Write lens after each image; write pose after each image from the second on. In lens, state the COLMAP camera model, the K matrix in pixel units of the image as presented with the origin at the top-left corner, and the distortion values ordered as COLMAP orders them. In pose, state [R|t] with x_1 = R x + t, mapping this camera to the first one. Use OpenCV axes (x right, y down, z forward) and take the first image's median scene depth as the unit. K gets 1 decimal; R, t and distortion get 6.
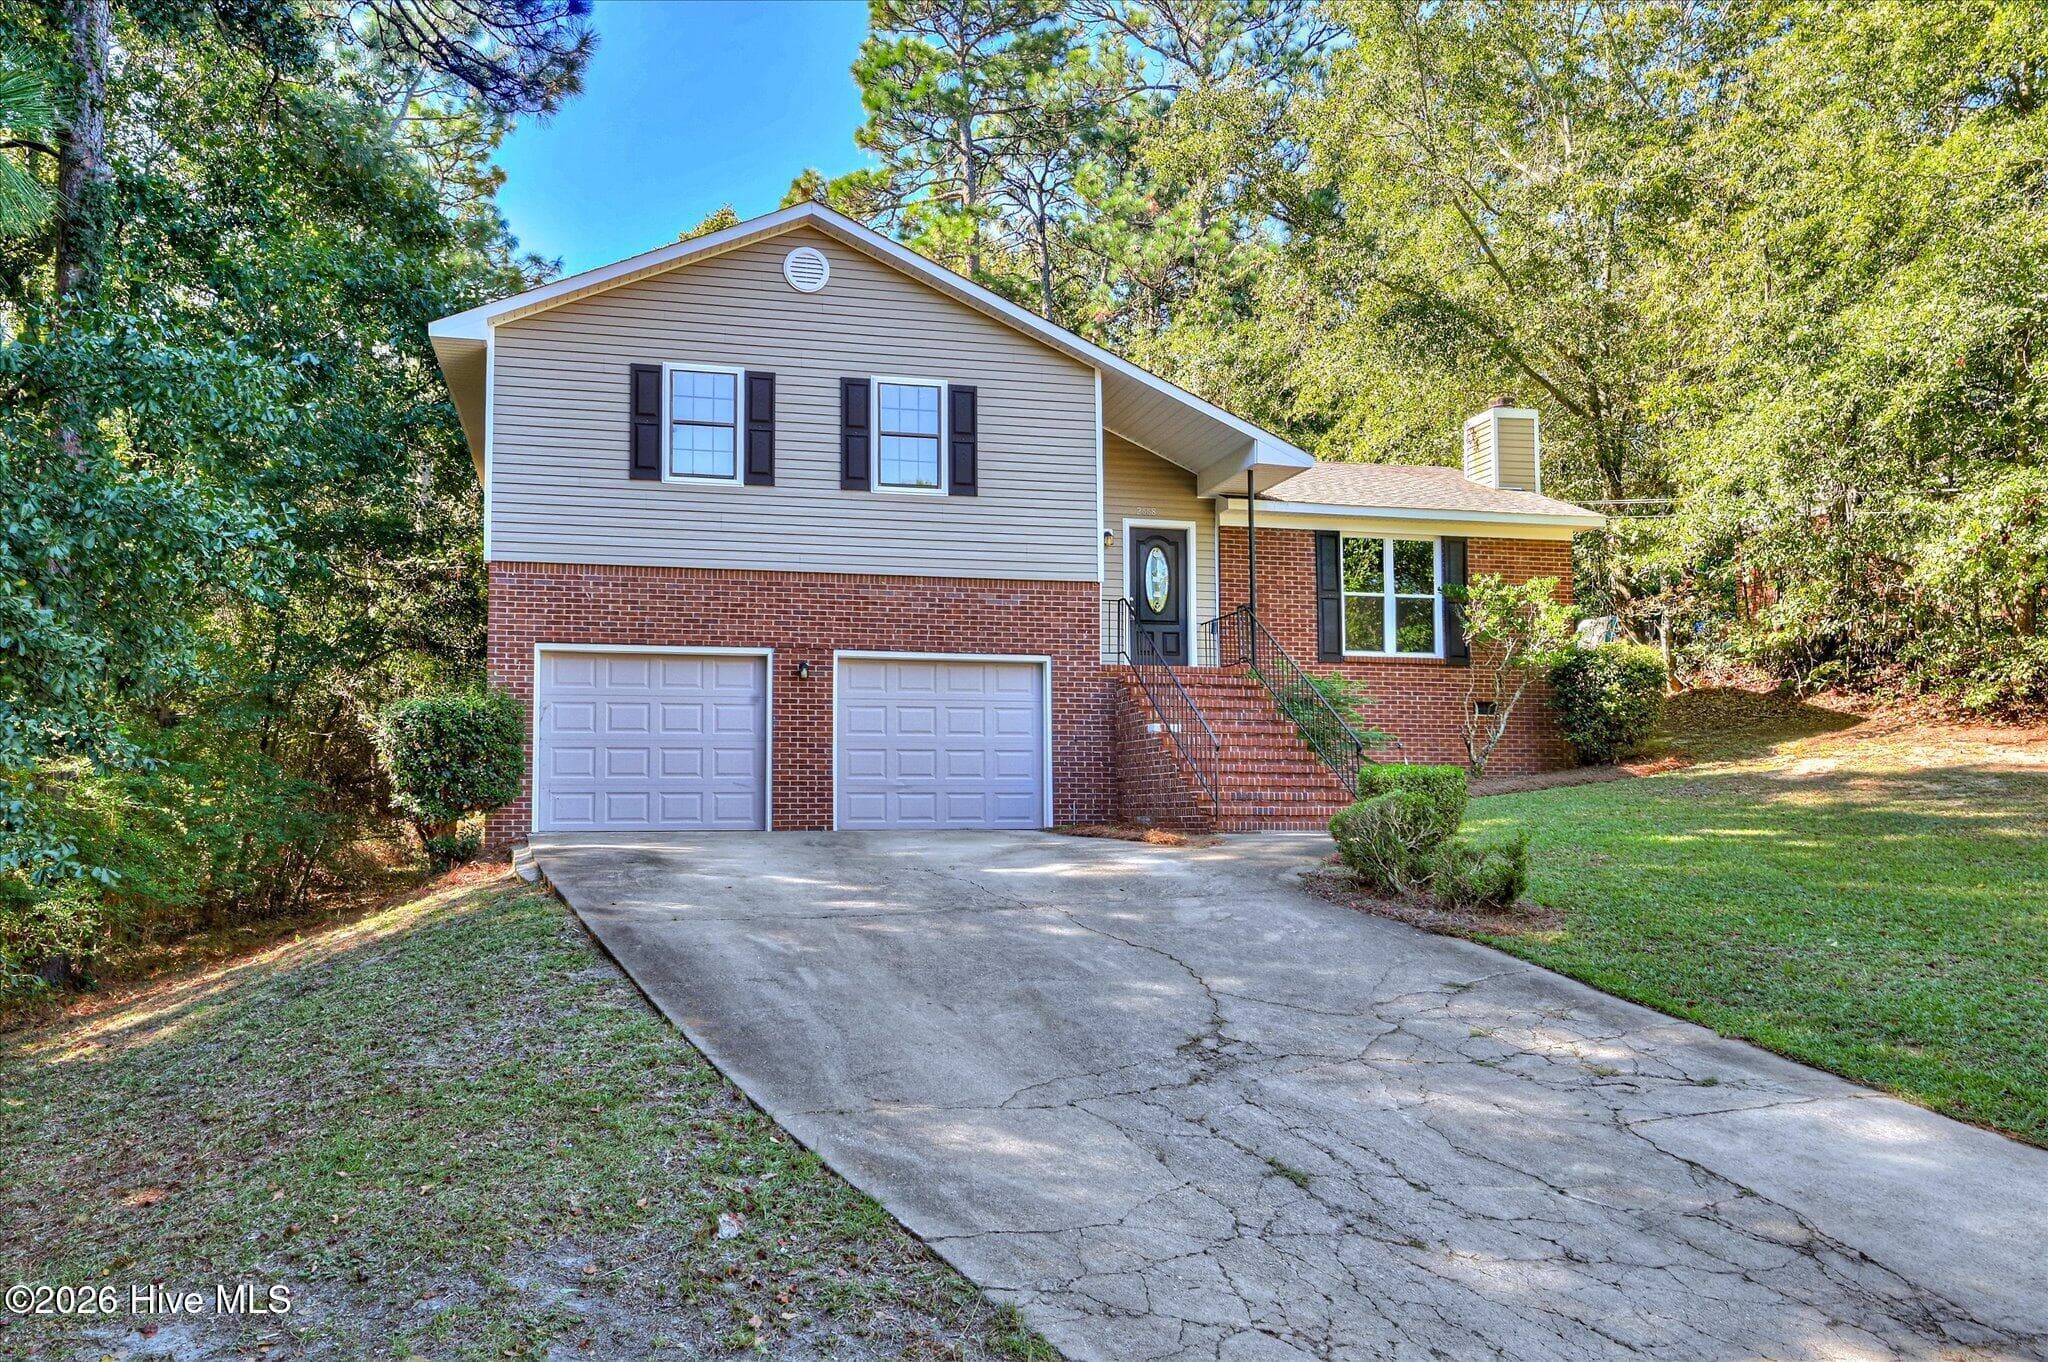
lens RADIAL K [[1727.4, 0, 979.4], [0, 1727.4, 726.2], [0, 0, 1]] dist [-0.002316, 0.001176]
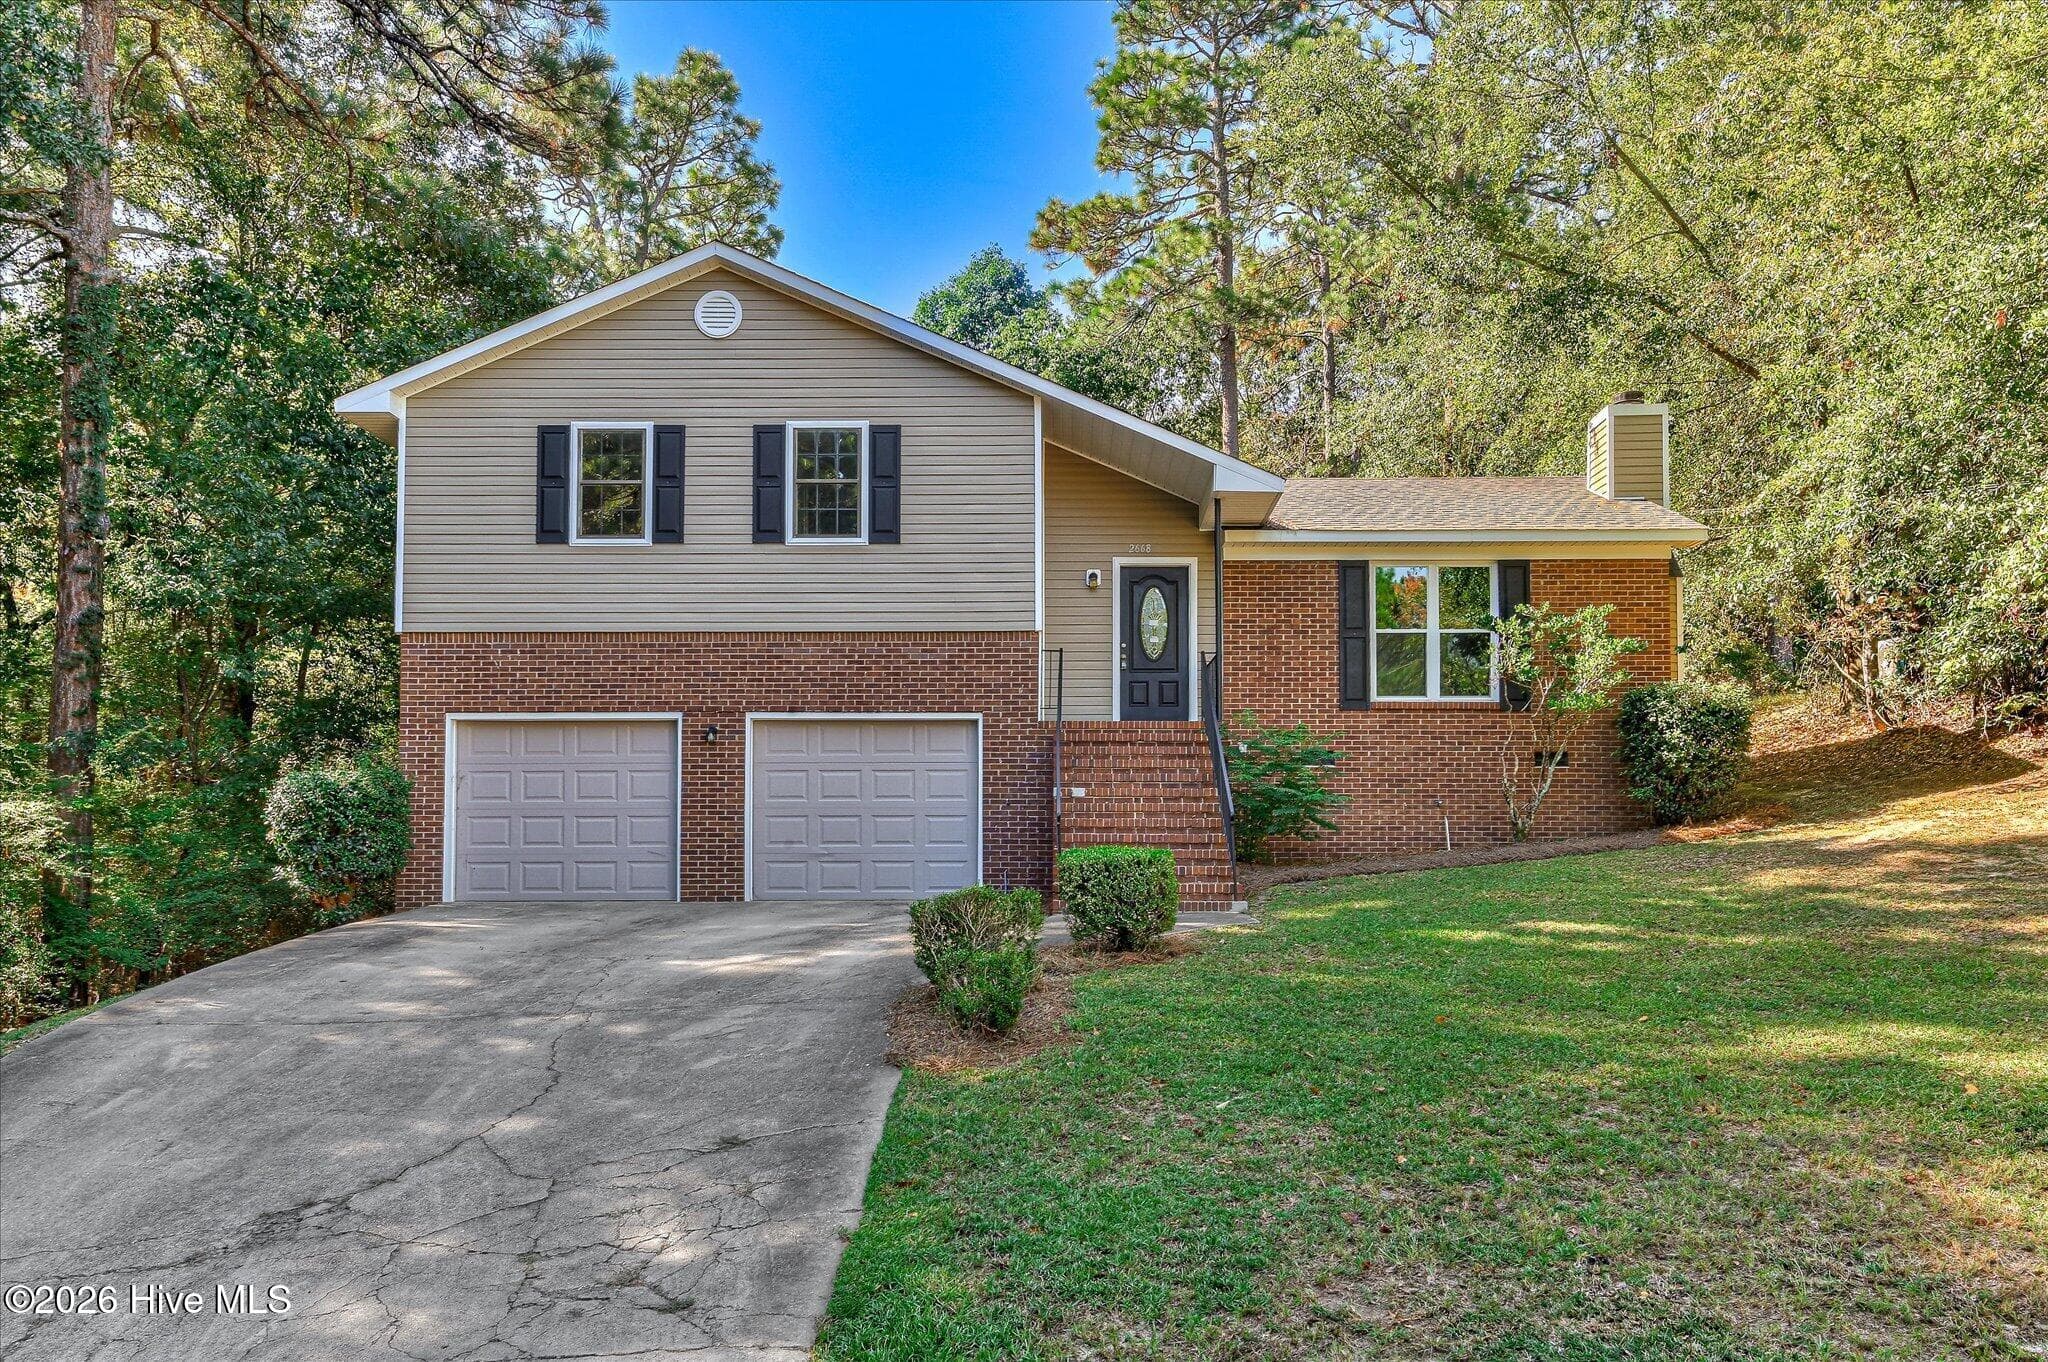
lens RADIAL K [[1699.0, 0, 1021.5], [0, 1699.0, 799.6], [0, 0, 1]] dist [0.007800, -0.001302]
pose [[0.963130, -0.005577, -0.268979, 0.290091], [0.013032, 0.999579, 0.025939, -0.016820], [0.268721, -0.028488, 0.962797, 0.122282]]
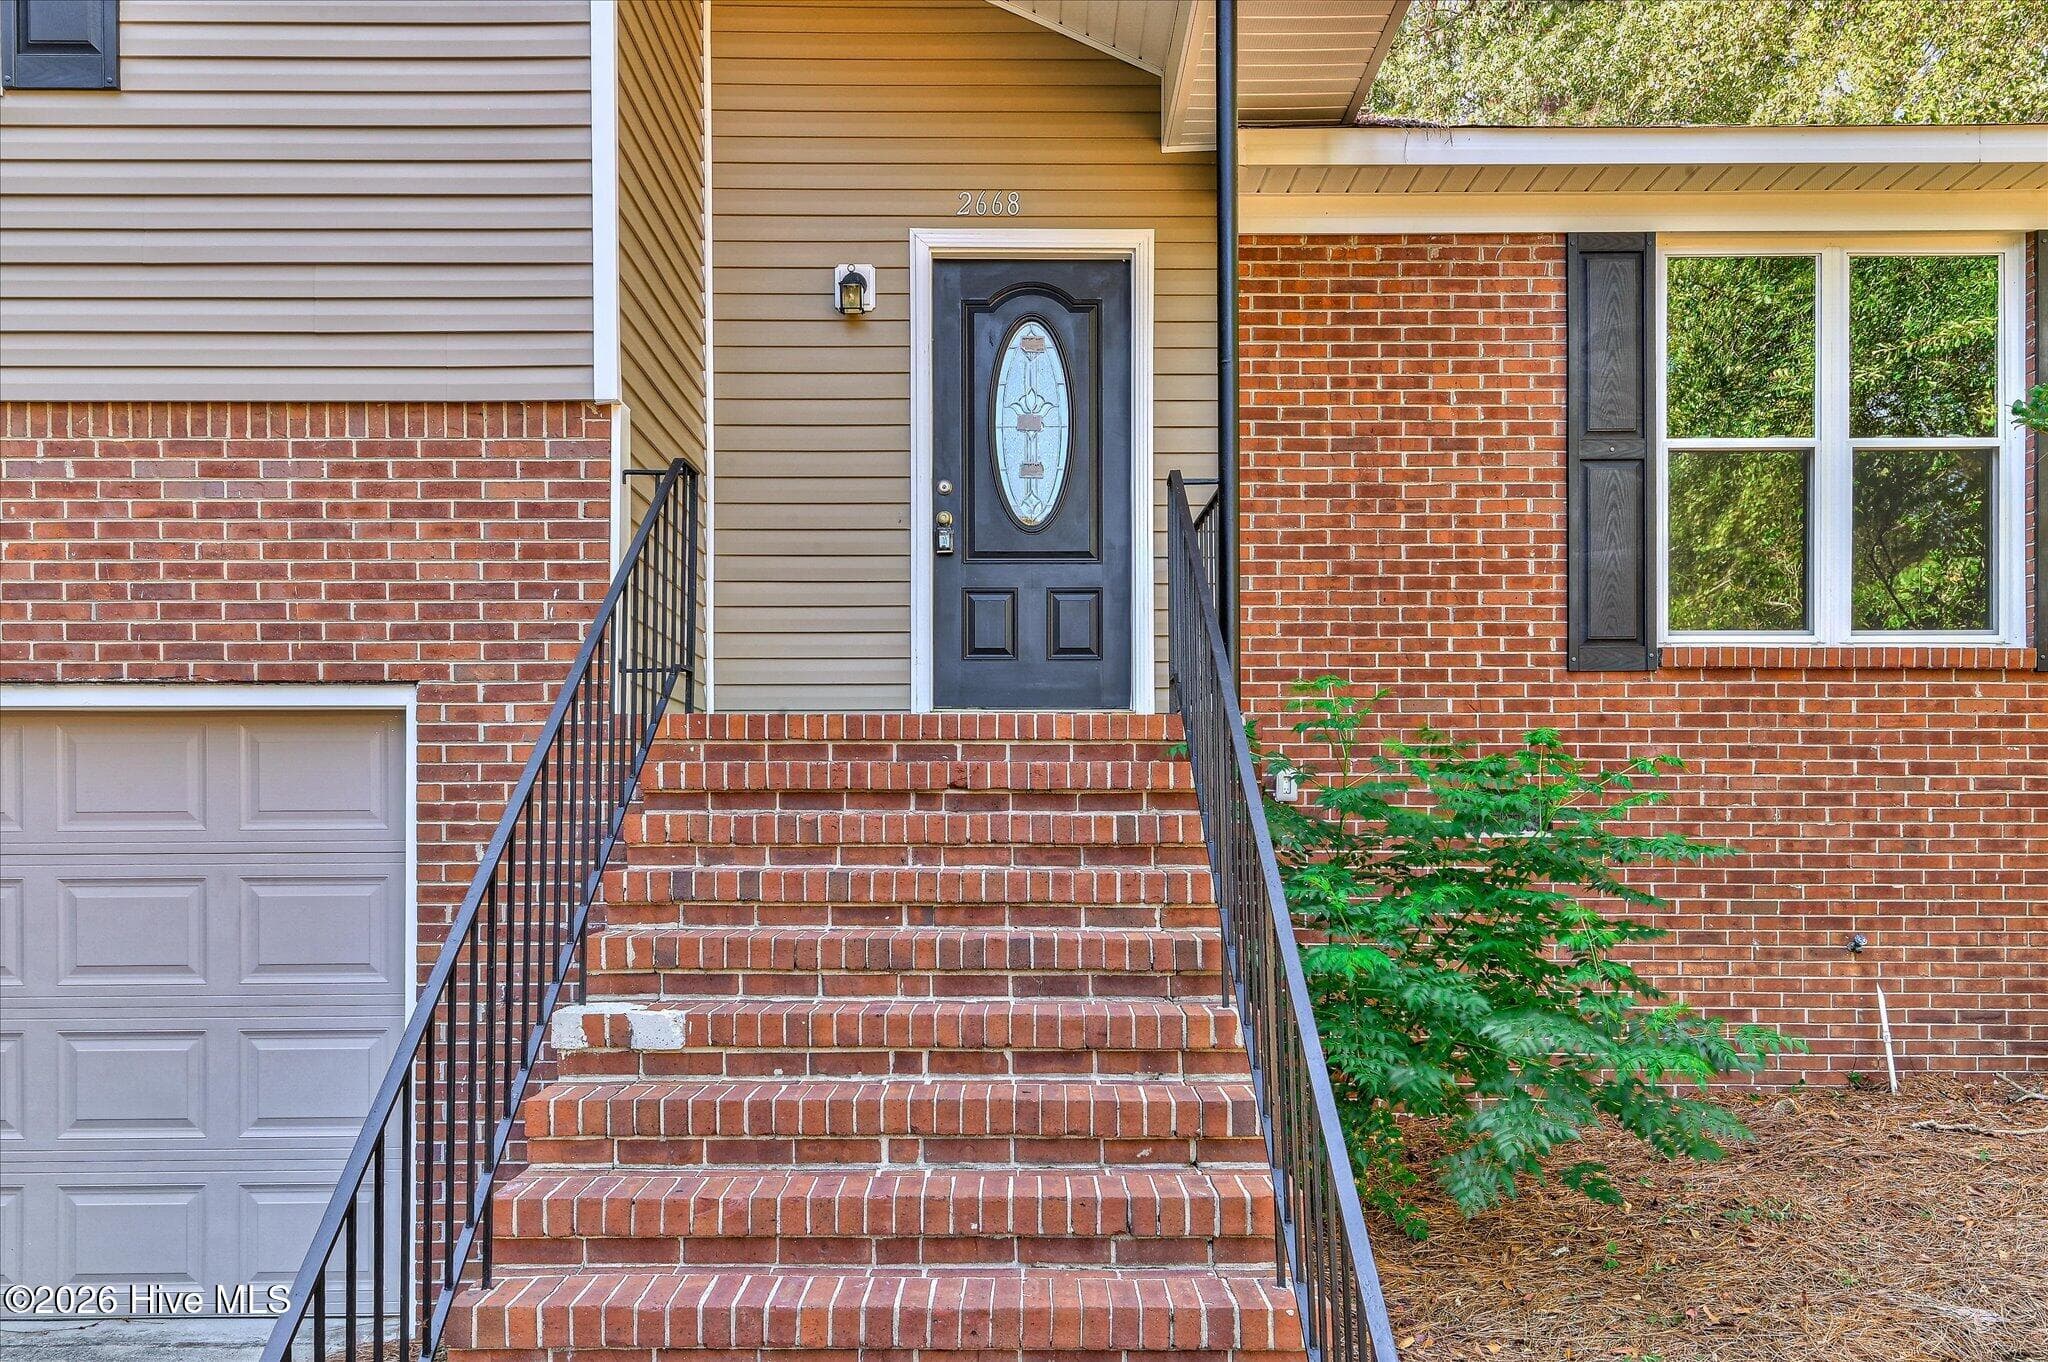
lens RADIAL K [[1760.2, 0, 1021.8], [0, 1760.2, 833.0], [0, 0, 1]] dist [0.004374, -0.000907]
pose [[0.970389, 0.002439, -0.241535, 0.188622], [0.013899, 0.997728, 0.065916, -0.032289], [0.241147, -0.067321, 0.968151, 0.715188]]
